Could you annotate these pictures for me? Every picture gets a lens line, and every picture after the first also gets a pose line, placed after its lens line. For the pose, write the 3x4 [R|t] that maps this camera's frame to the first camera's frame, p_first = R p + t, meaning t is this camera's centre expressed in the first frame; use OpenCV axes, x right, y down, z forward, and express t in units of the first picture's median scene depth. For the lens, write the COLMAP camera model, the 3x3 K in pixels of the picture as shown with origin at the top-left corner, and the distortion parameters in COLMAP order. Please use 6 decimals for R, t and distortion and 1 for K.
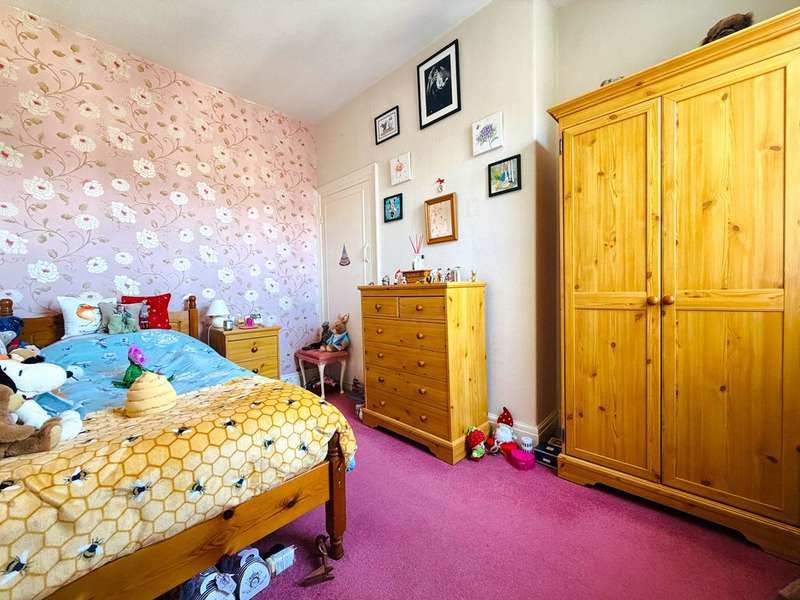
lens RADIAL K [[319.0, 0, 400.0], [0, 319.0, 300.0], [0, 0, 1]] dist [0.000190, 0.000088]
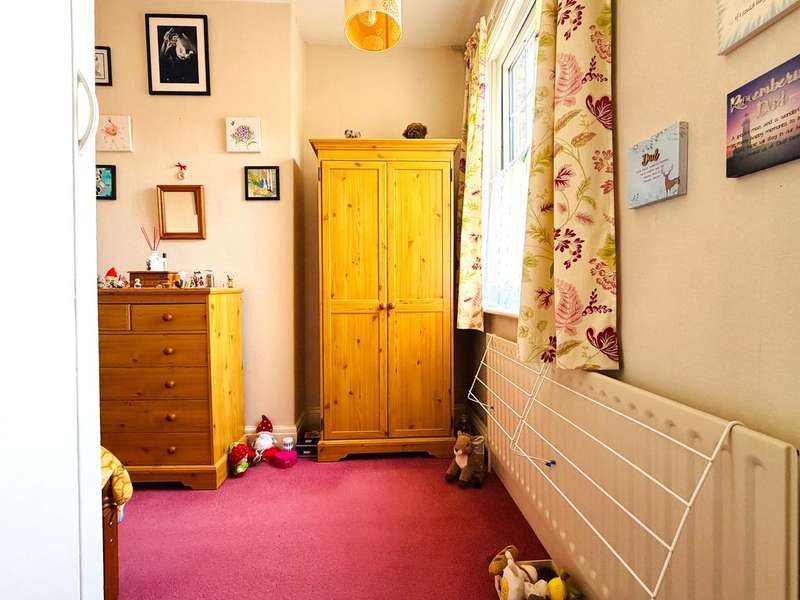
lens RADIAL K [[365.8, 0, 400.0], [0, 365.8, 300.0], [0, 0, 1]] dist [0.000268, -0.000048]
pose [[0.674375, 0.003227, 0.738382, -0.241966], [0.009628, 0.999867, -0.013163, -0.002334], [-0.738326, 0.015986, 0.674255, -0.091129]]
